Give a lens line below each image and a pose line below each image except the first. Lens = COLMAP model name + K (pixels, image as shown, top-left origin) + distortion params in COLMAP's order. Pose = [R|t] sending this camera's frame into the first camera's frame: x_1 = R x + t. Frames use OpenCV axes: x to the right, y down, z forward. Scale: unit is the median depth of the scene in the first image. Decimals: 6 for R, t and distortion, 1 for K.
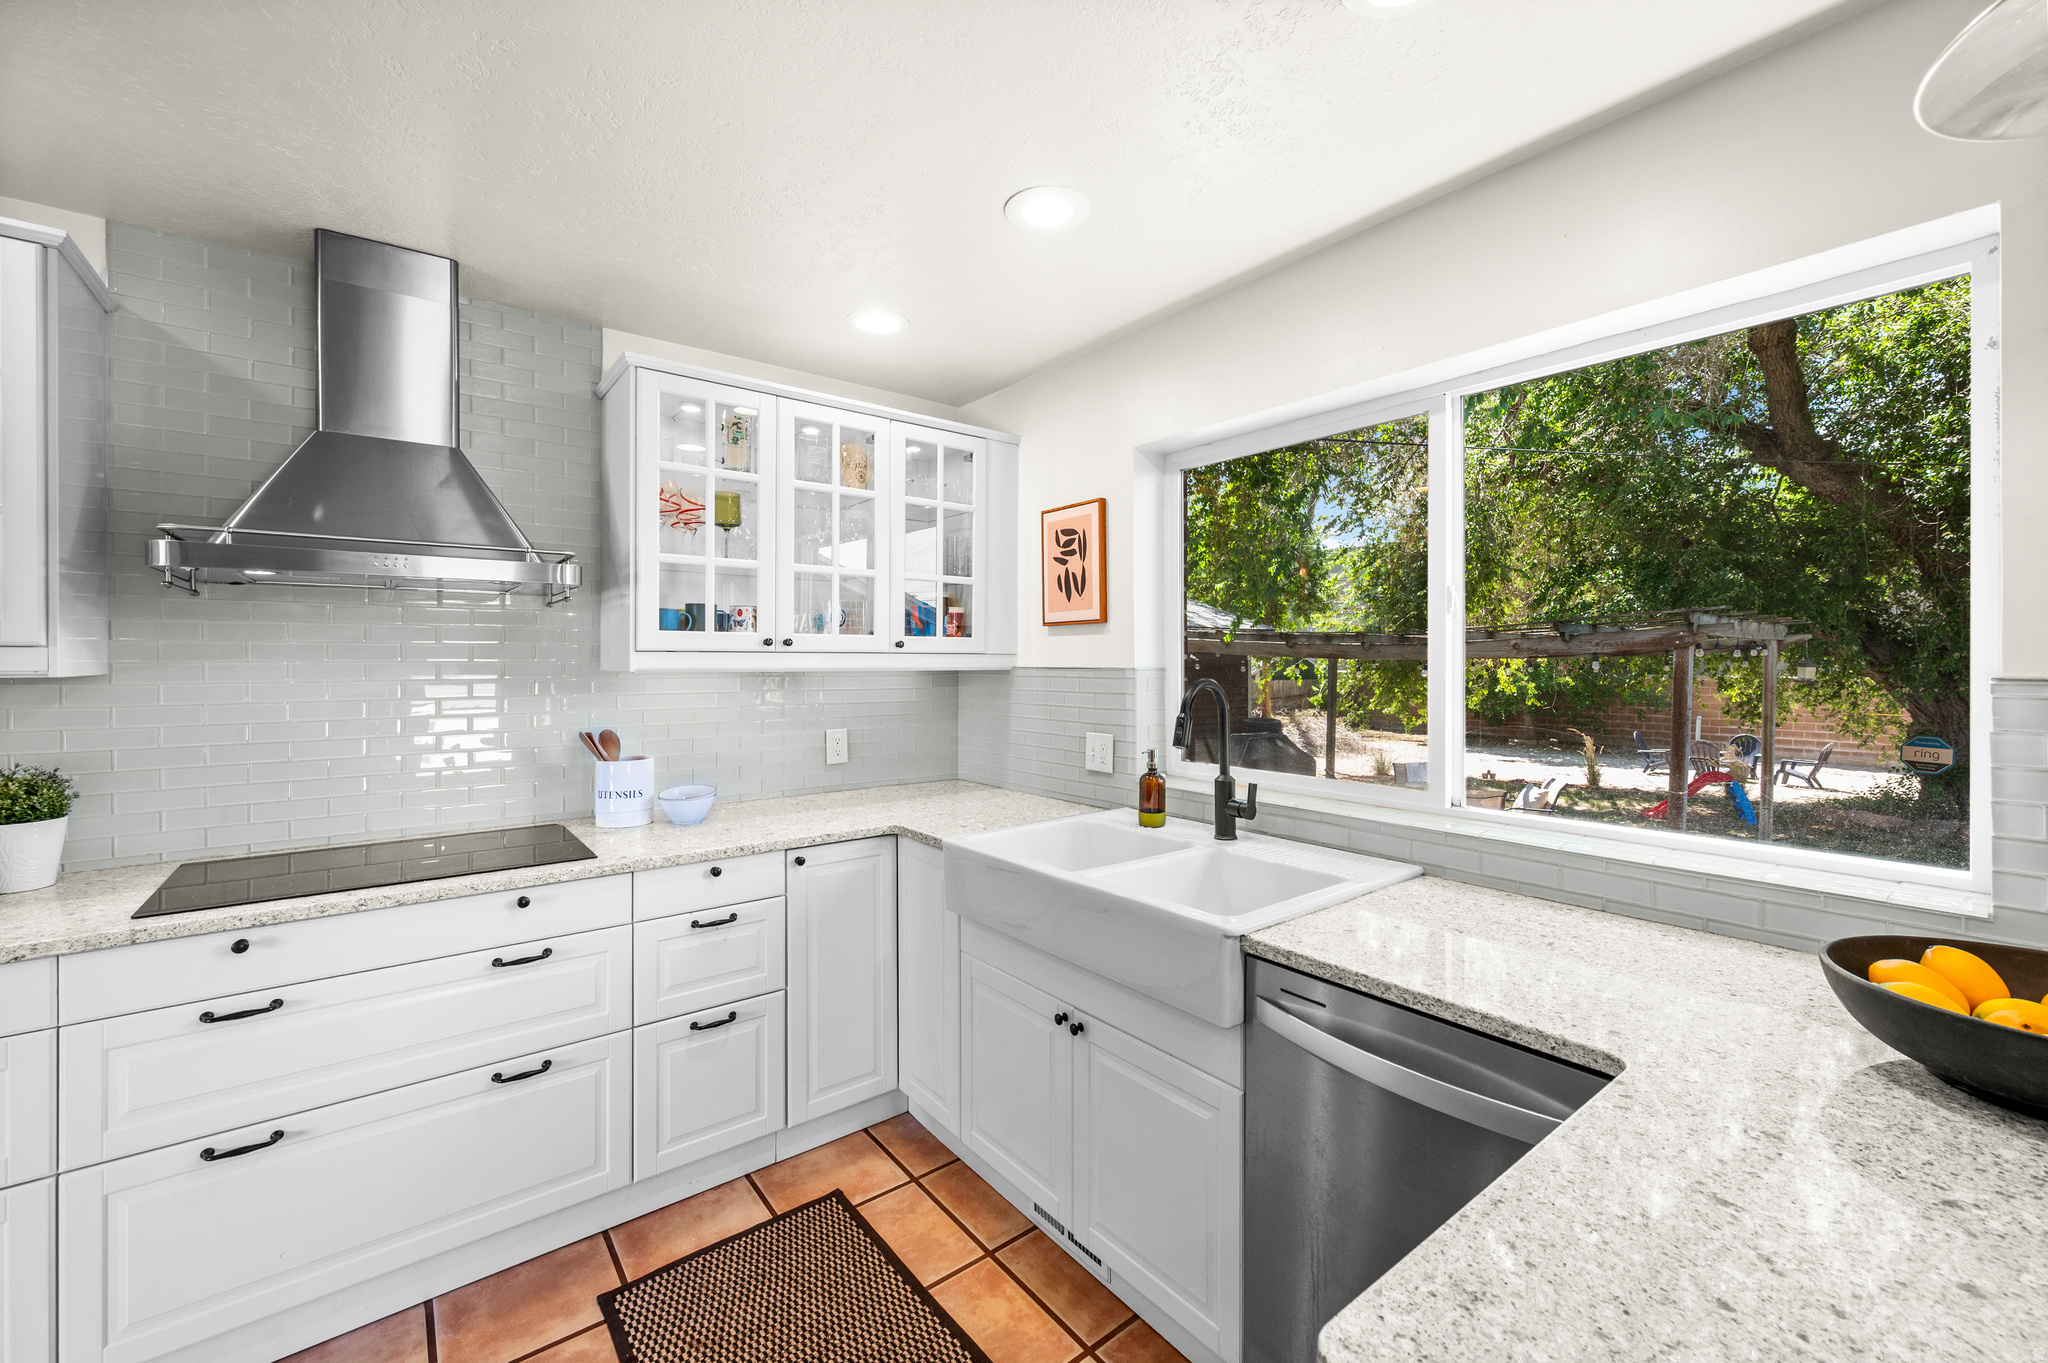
lens RADIAL K [[811.2, 0, 1033.2], [0, 811.2, 663.7], [0, 0, 1]] dist [-0.000520, -0.000052]
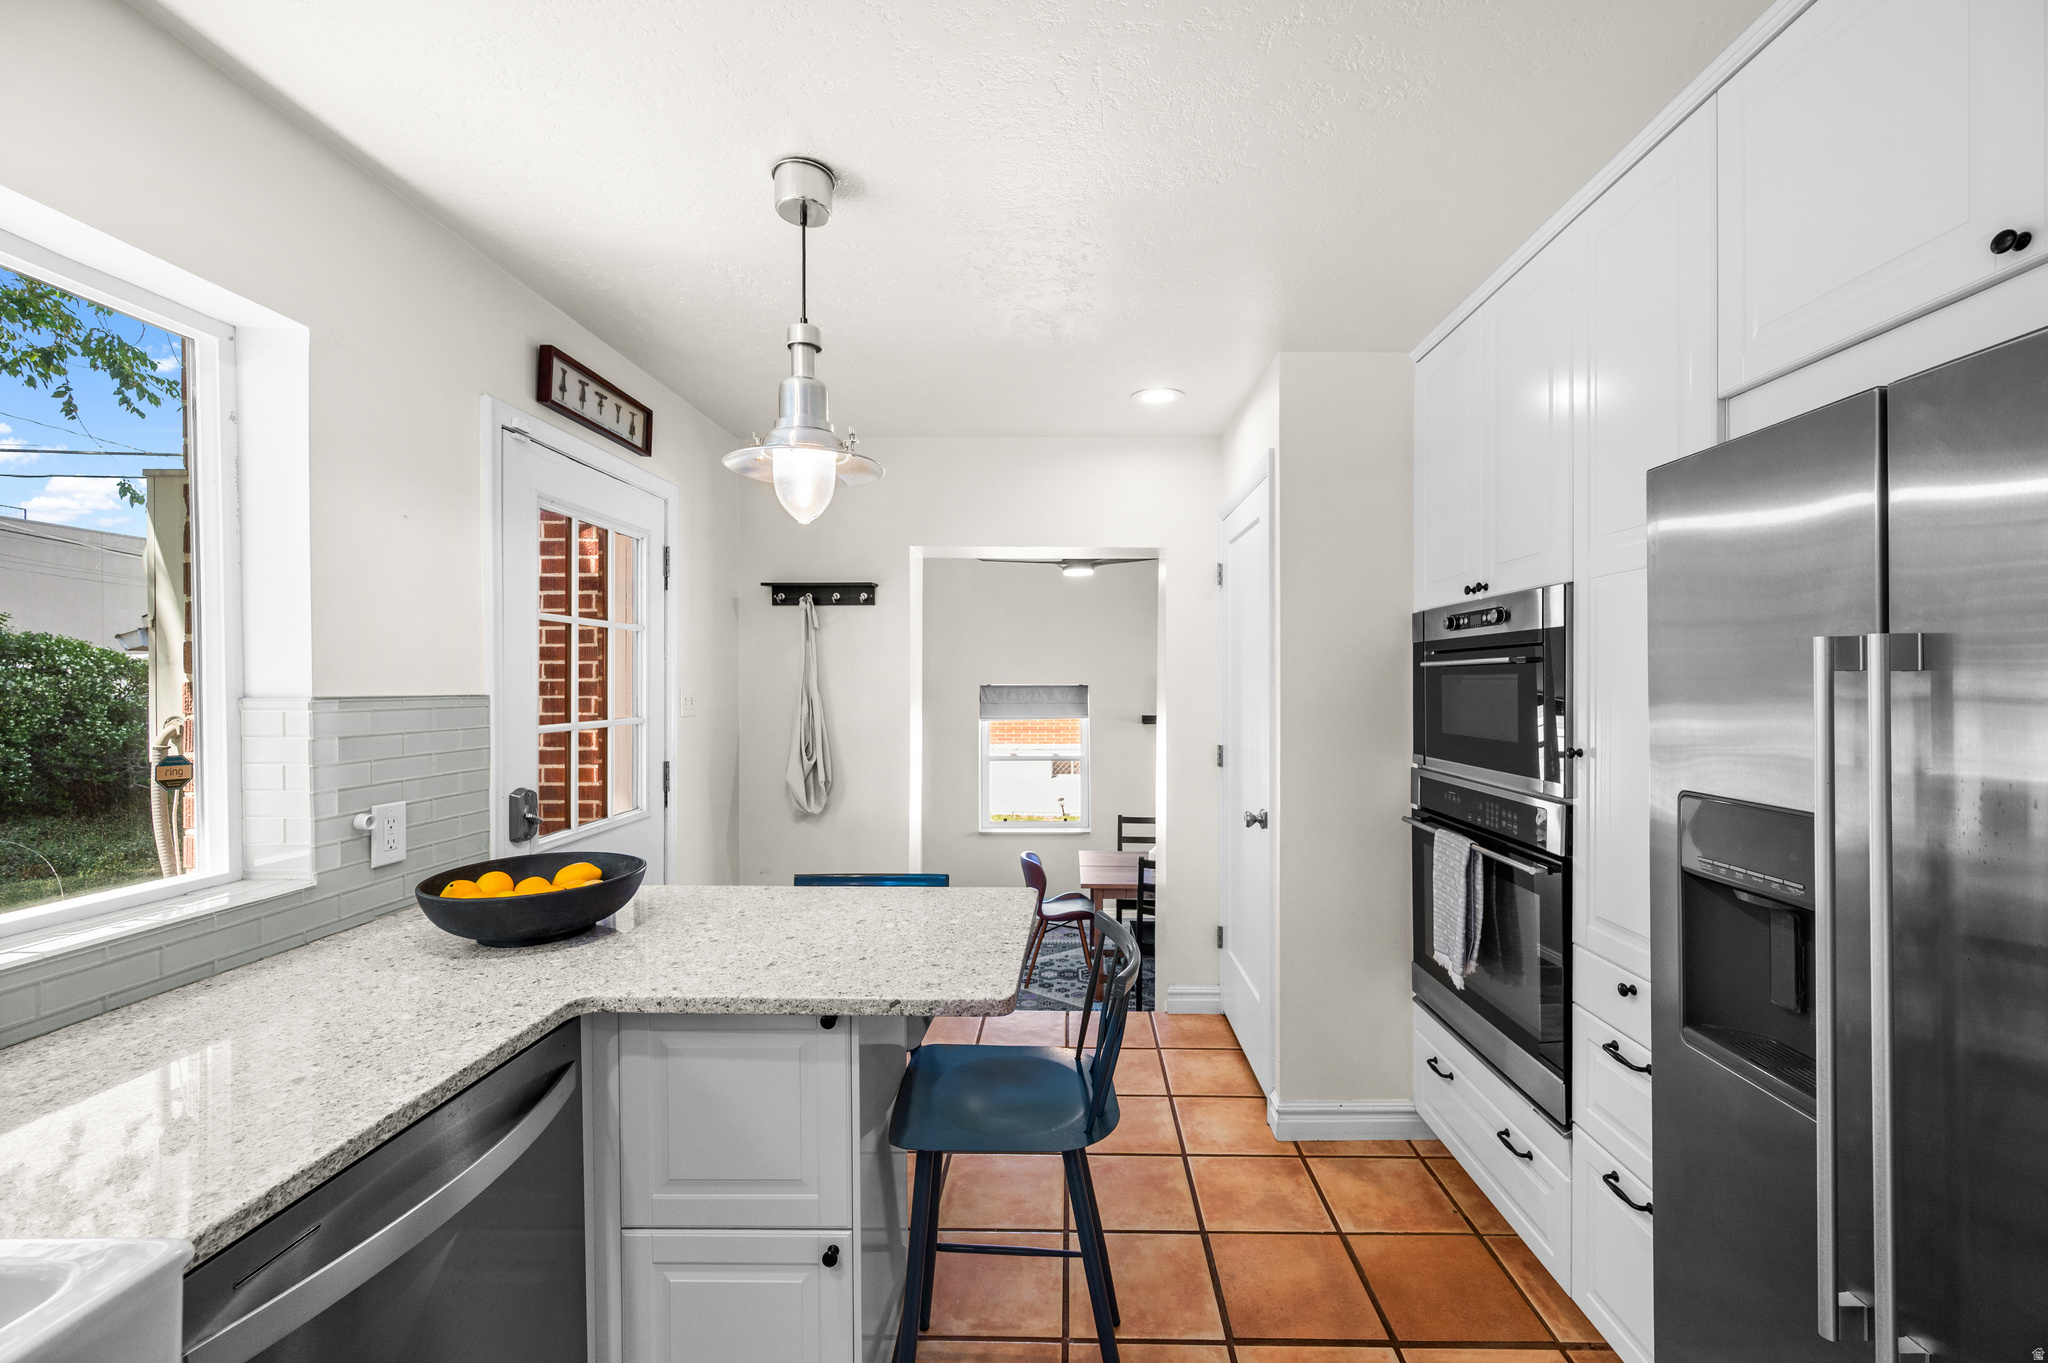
lens RADIAL K [[811.2, 0, 1060.7], [0, 811.2, 686.8], [0, 0, 1]] dist [-0.000520, -0.000052]
pose [[-0.773925, -0.002899, 0.633270, -0.271795], [0.004122, 0.999945, 0.009615, -0.003996], [-0.633263, 0.010052, -0.773871, 0.615463]]
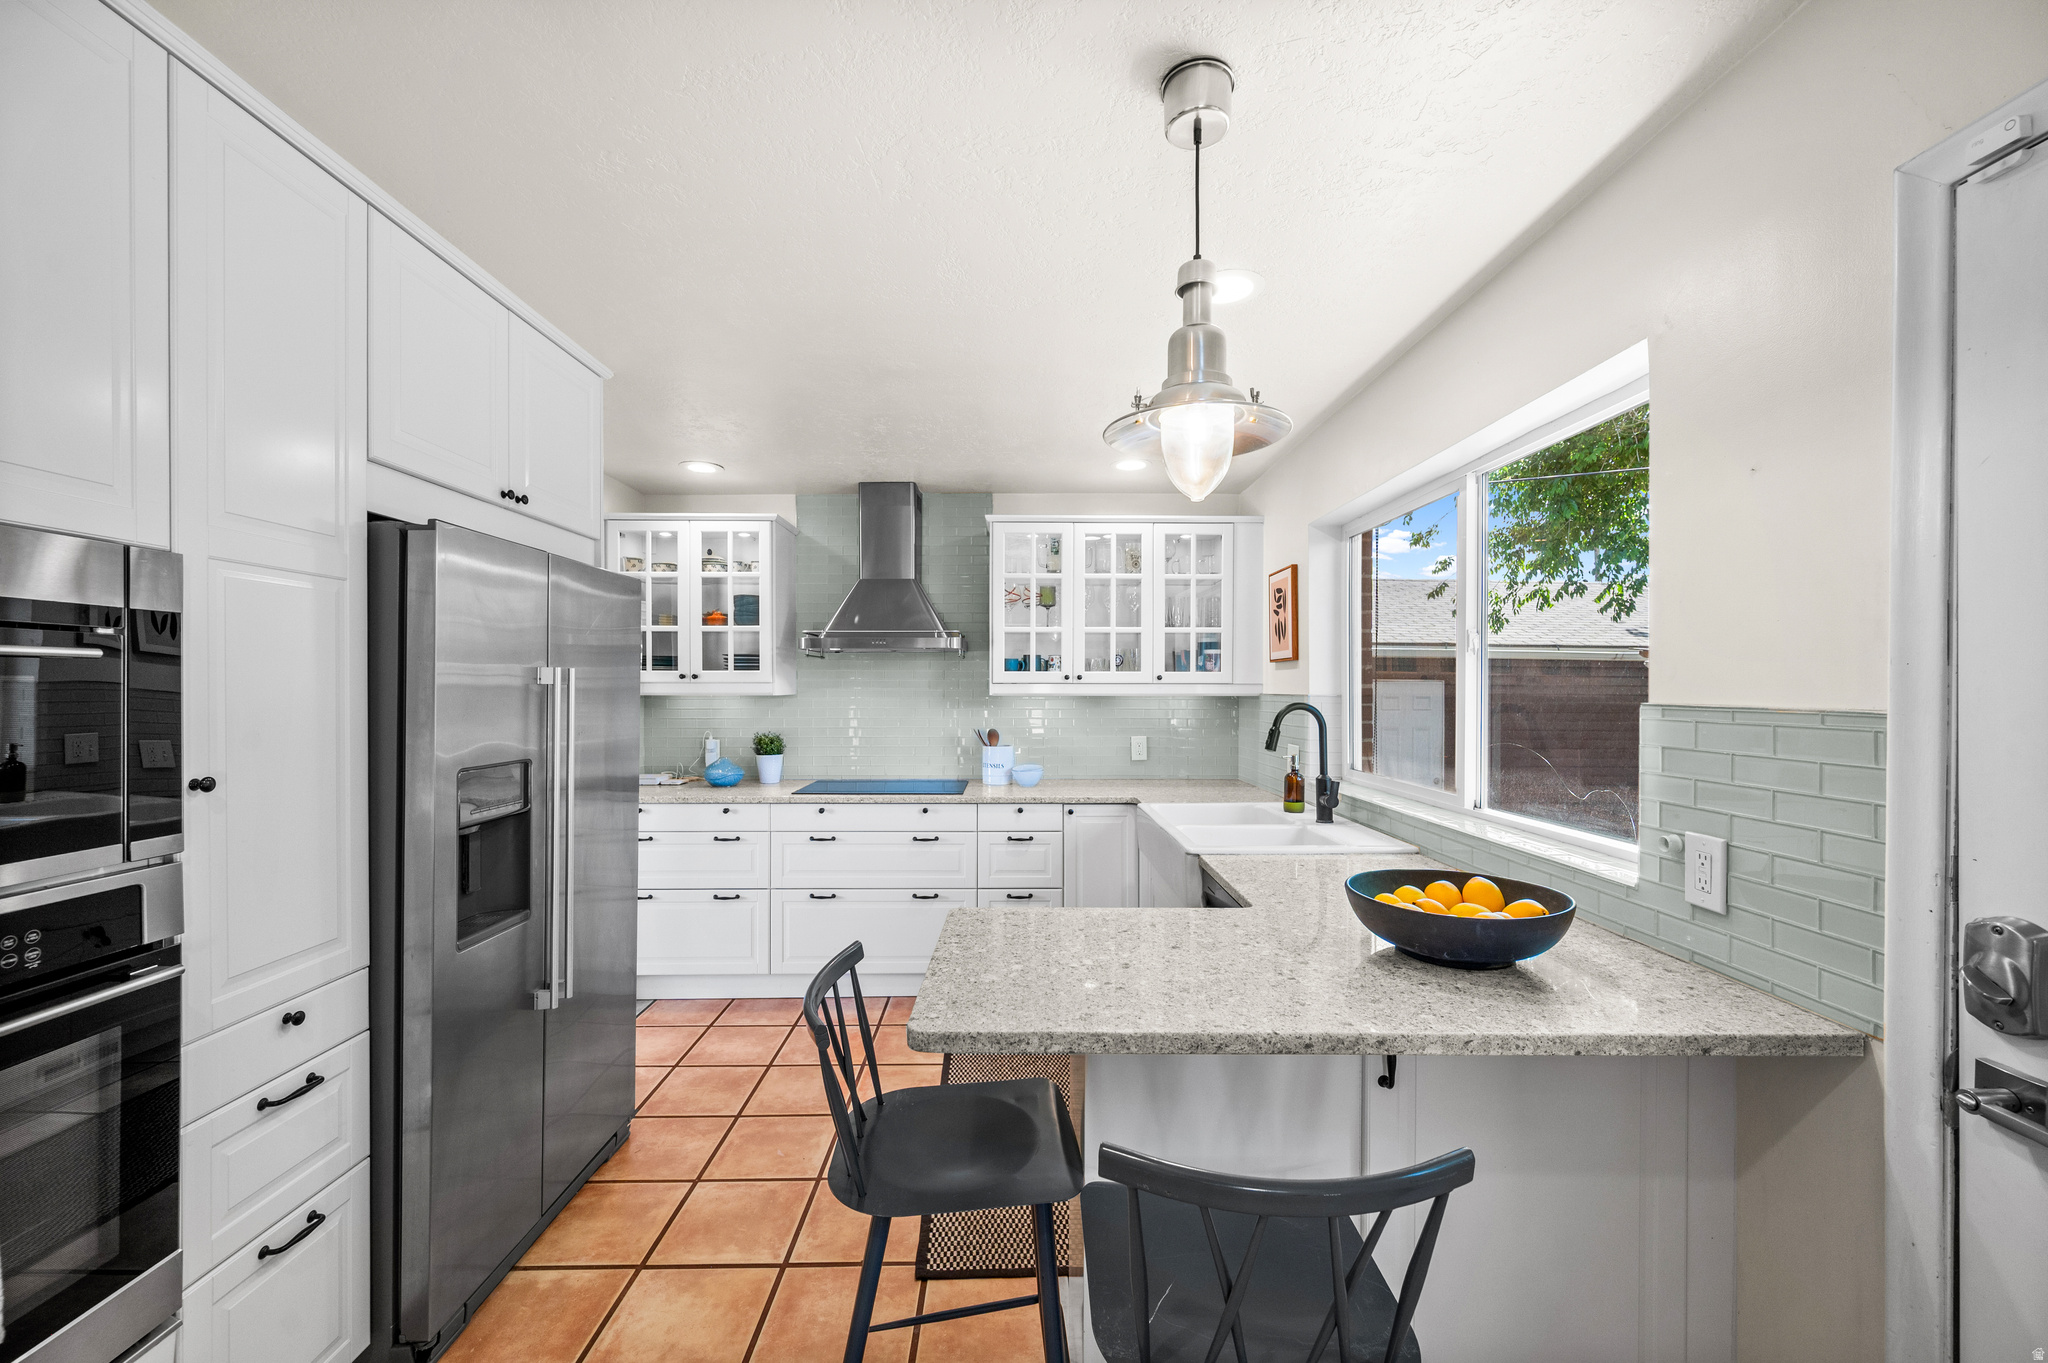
lens RADIAL K [[811.2, 0, 1033.0], [0, 811.2, 686.2], [0, 0, 1]] dist [-0.000520, -0.000052]
pose [[0.795293, -0.000387, -0.606225, 0.599573], [-0.002415, 0.999990, -0.003807, -0.002562], [0.606220, 0.004491, 0.795284, -0.321690]]
